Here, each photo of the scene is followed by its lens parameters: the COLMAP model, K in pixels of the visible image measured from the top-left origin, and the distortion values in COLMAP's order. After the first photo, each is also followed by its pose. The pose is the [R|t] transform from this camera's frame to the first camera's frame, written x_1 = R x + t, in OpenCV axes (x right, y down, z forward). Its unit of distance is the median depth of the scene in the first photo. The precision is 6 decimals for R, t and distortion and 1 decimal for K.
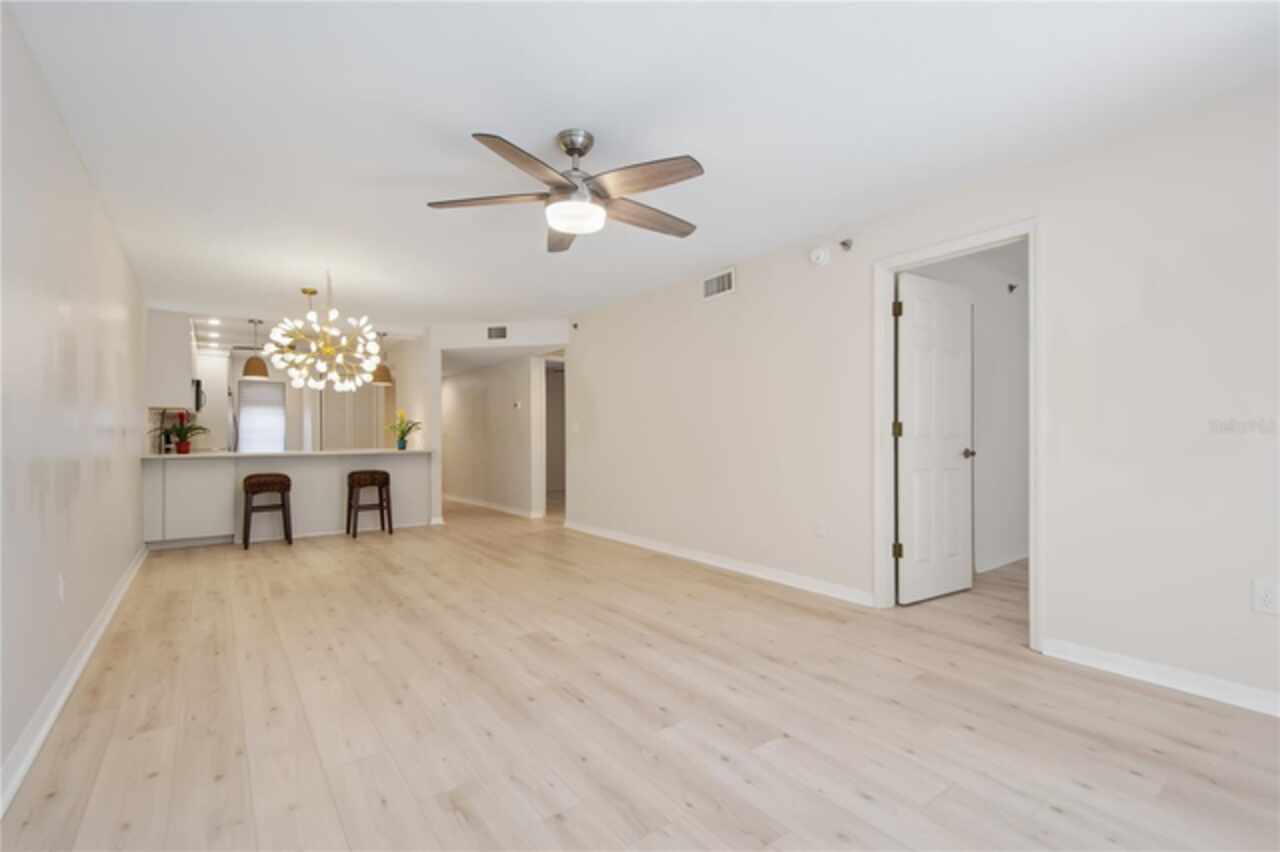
lens RADIAL K [[570.2, 0, 670.0], [0, 570.2, 439.9], [0, 0, 1]] dist [0.000942, -0.004882]
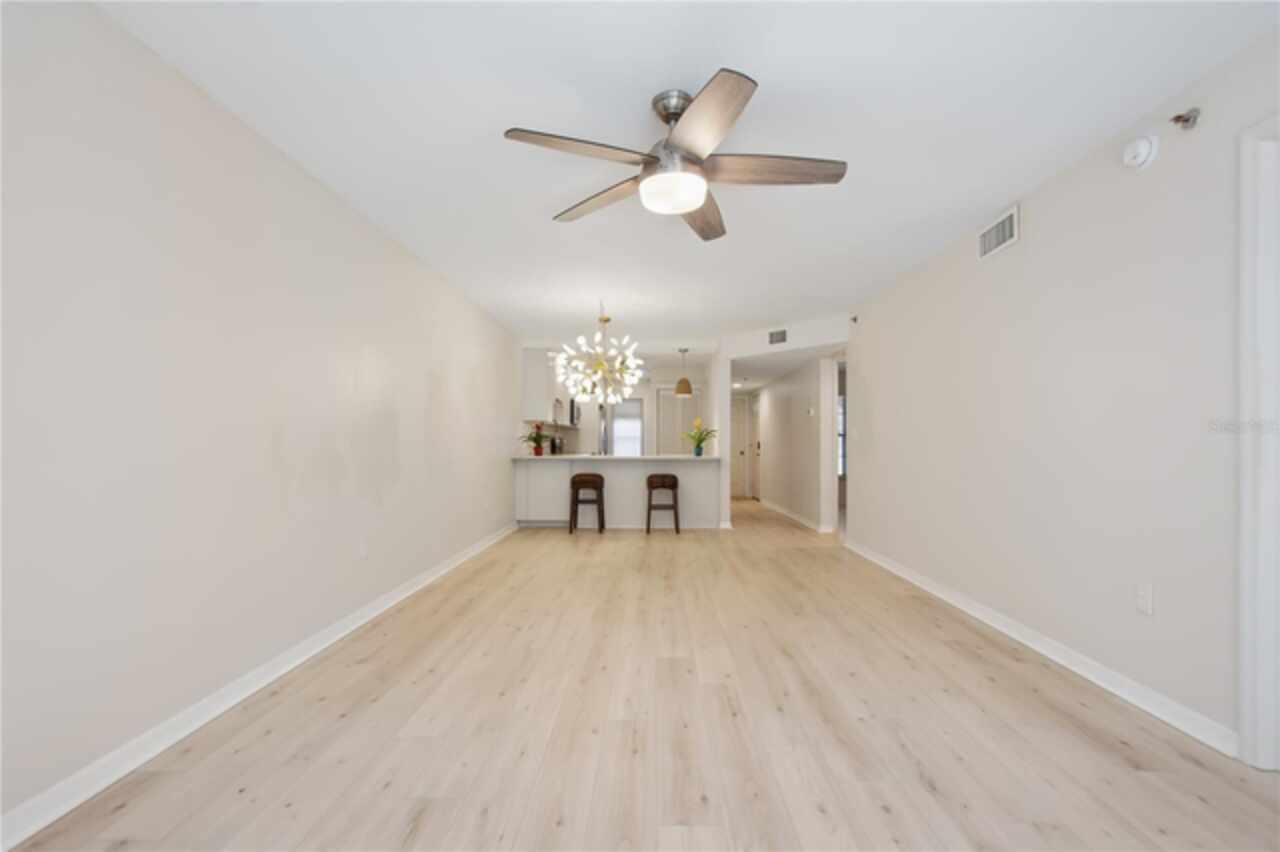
lens RADIAL K [[570.2, 0, 642.9], [0, 570.2, 444.6], [0, 0, 1]] dist [0.000942, -0.004882]
pose [[0.779660, 0.007596, -0.626157, 0.146868], [-0.010730, 0.999942, -0.001230, -0.002576], [0.626111, 0.007677, 0.779696, 0.126076]]
